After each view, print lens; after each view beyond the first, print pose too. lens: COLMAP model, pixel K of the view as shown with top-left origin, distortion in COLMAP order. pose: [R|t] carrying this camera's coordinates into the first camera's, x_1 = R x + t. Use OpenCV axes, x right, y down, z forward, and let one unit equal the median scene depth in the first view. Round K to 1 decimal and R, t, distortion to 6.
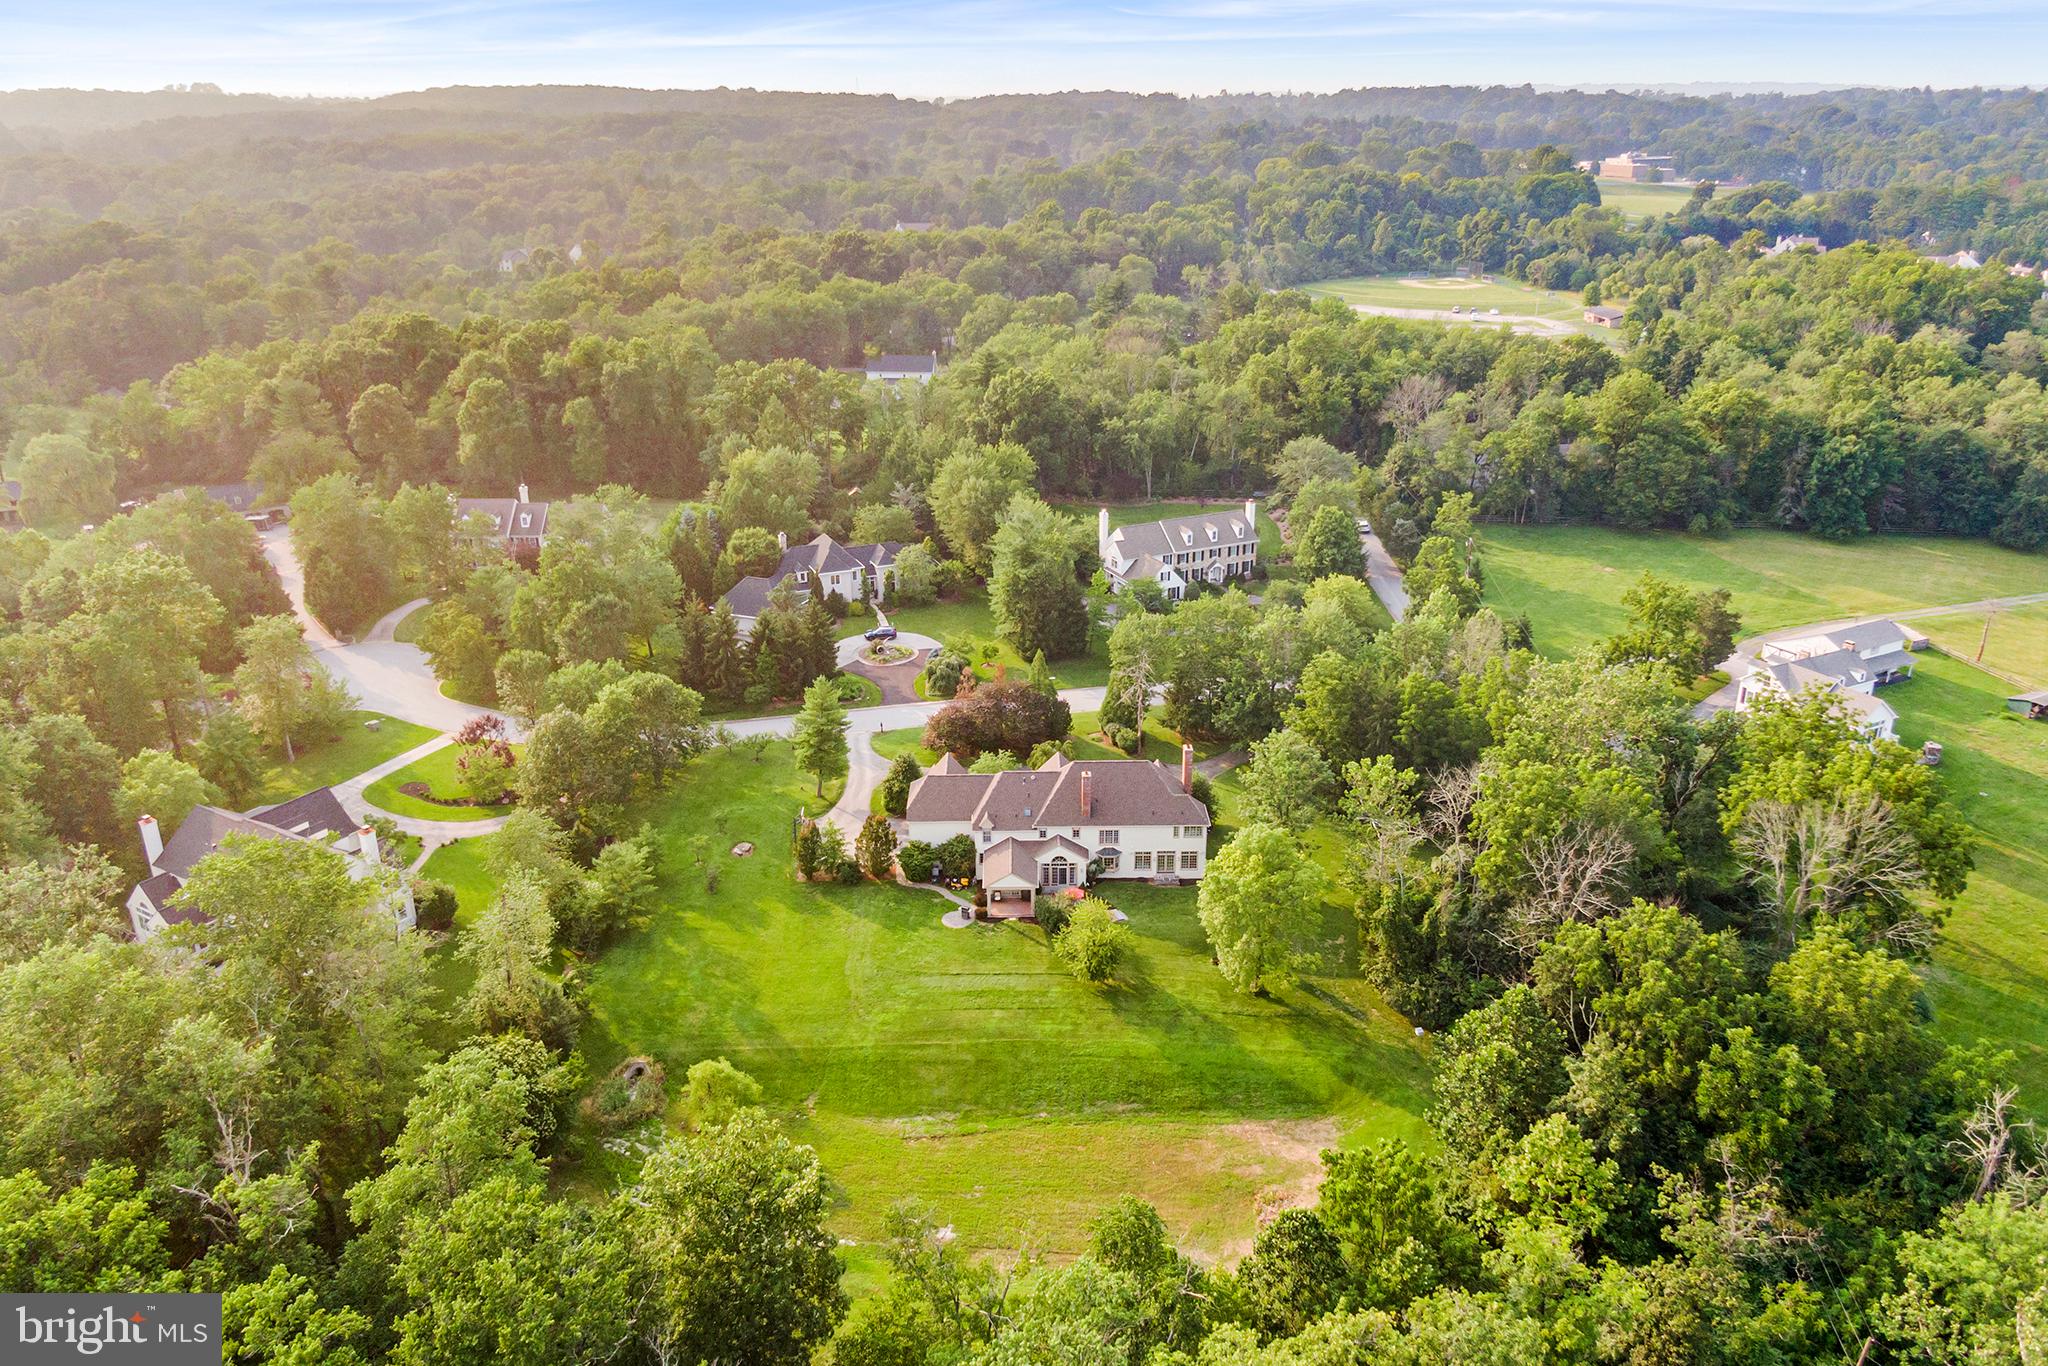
lens RADIAL K [[1506.7, 0, 1024.0], [0, 1506.7, 683.0], [0, 0, 1]] dist [0.021792, -0.001803]
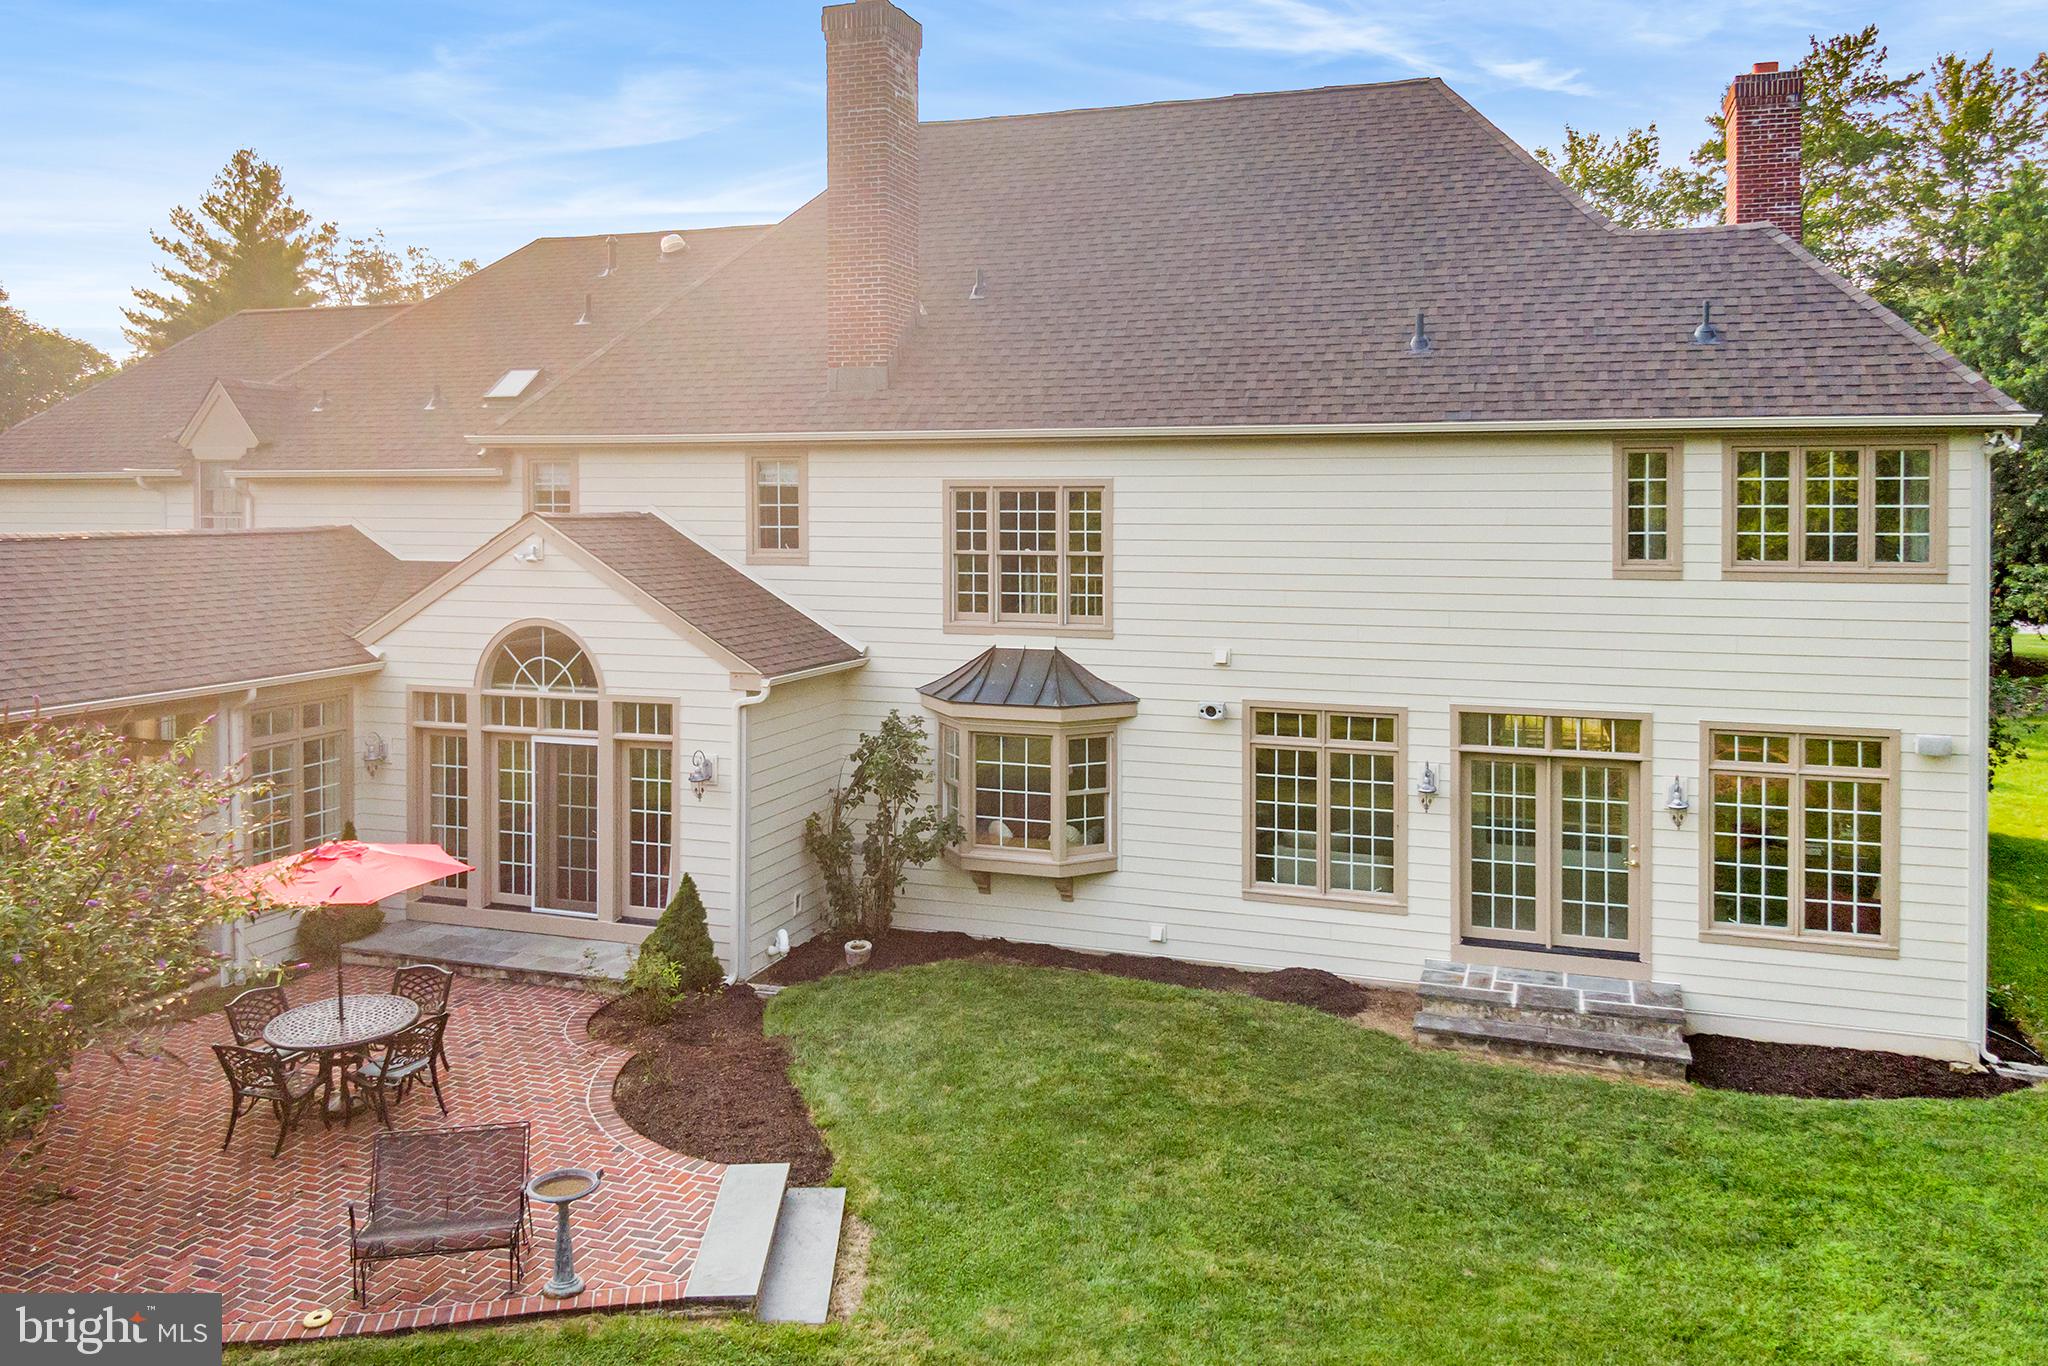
lens RADIAL K [[1523.6, 0, 1019.2], [0, 1523.6, 502.6], [0, 0, 1]] dist [-0.008033, -0.006294]
pose [[0.937420, 0.010708, -0.348035, 0.096261], [-0.138479, 0.928547, -0.344420, 0.138630], [0.319479, 0.371062, 0.871921, 0.890360]]
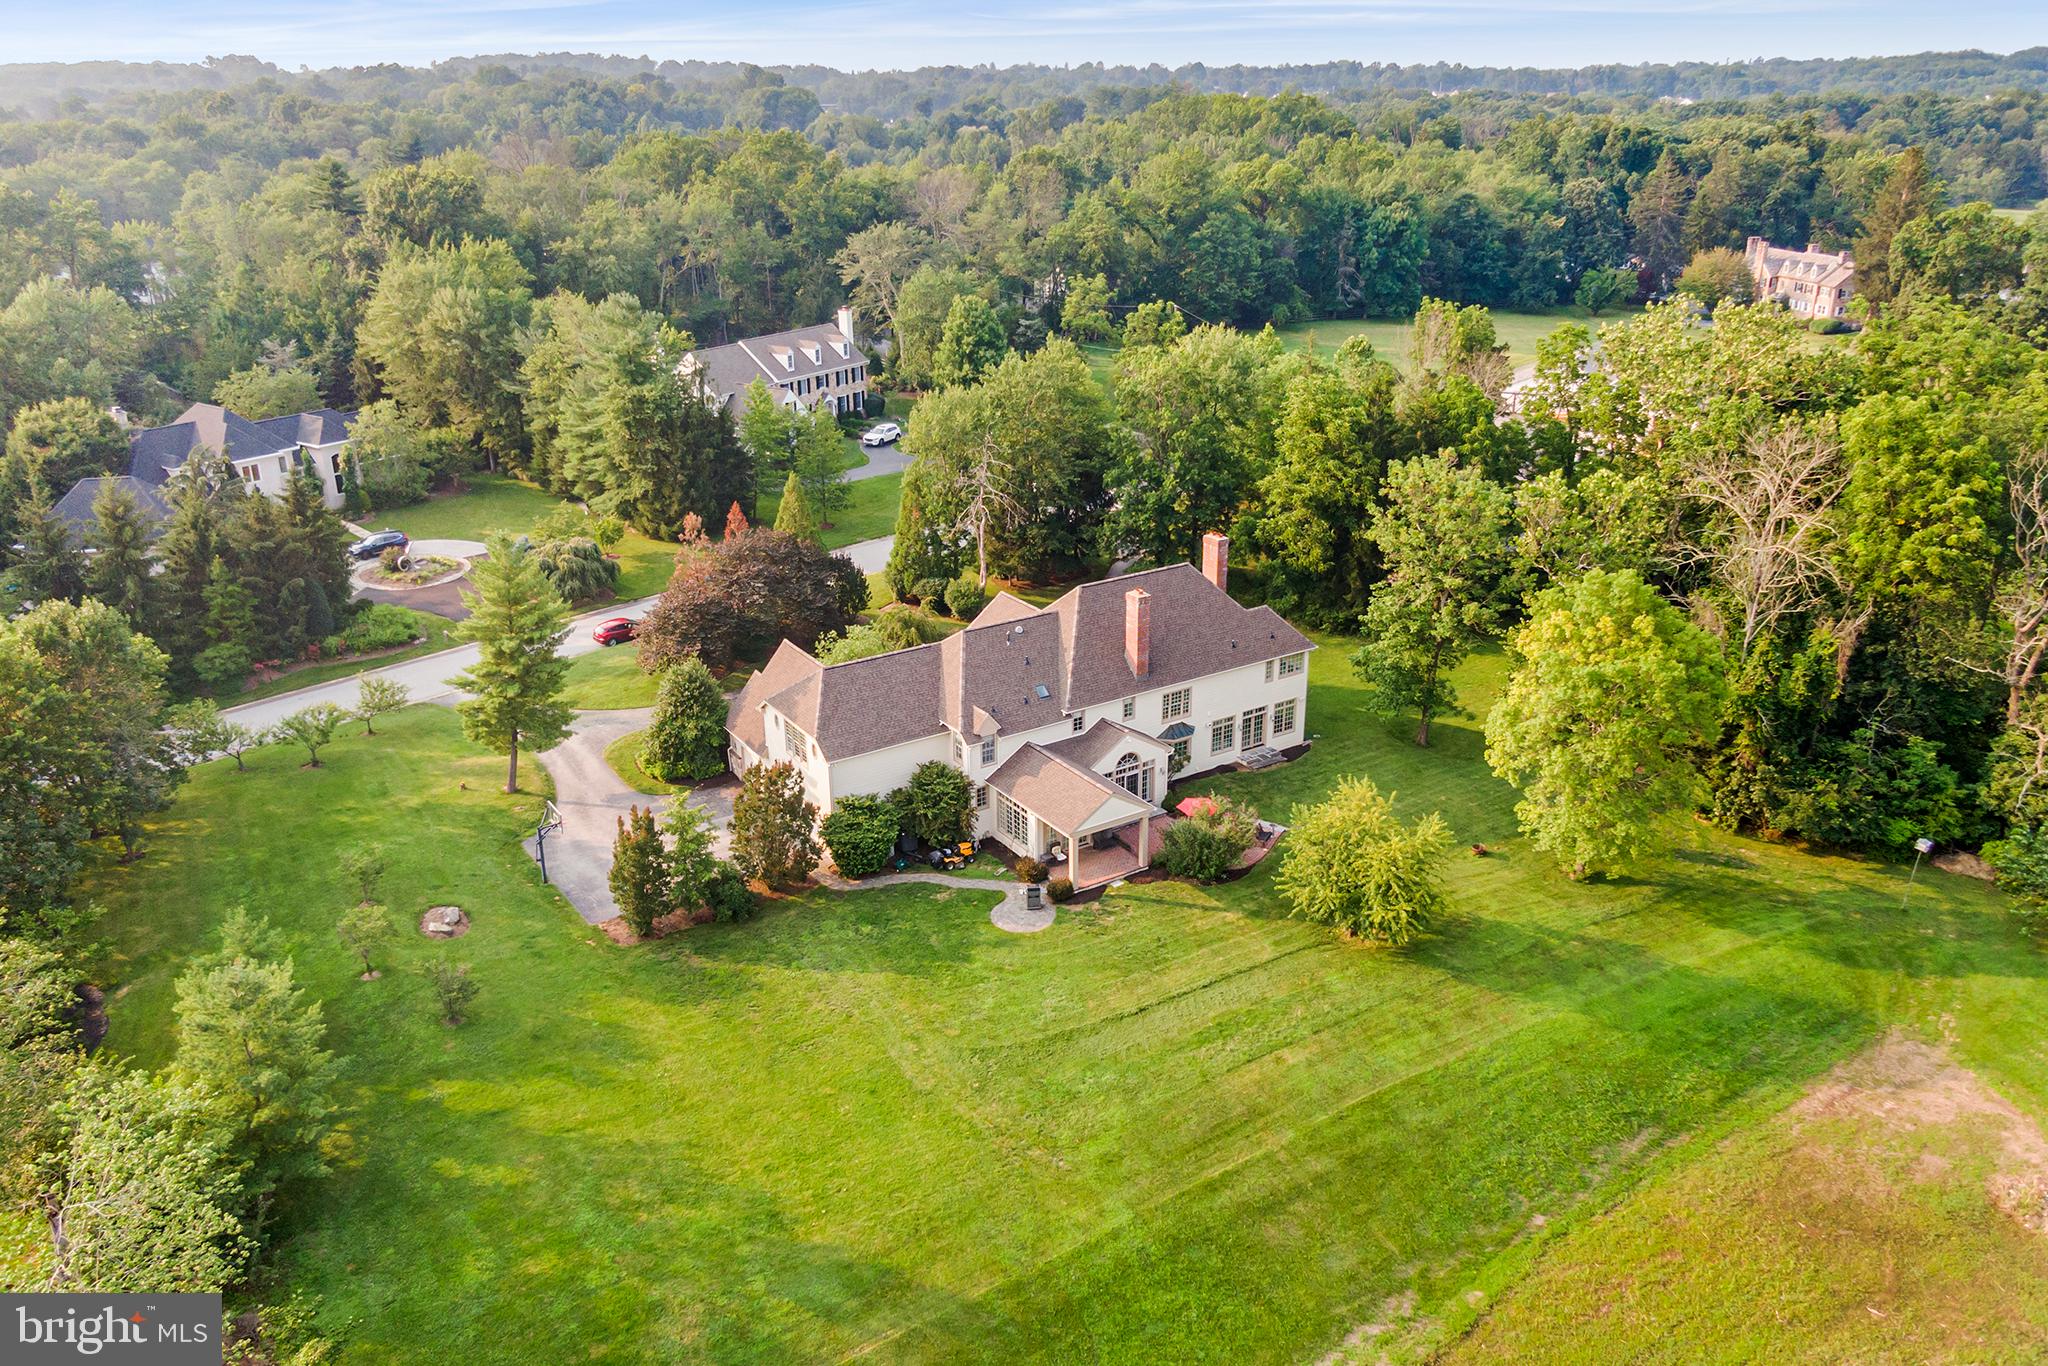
lens RADIAL K [[1506.7, 0, 1024.0], [0, 1506.7, 683.0], [0, 0, 1]] dist [0.021792, -0.001803]
pose [[0.839234, -0.196408, 0.507060, -0.266786], [0.203073, 0.978227, 0.042808, 0.059509], [-0.504427, 0.067044, 0.860847, 0.550374]]
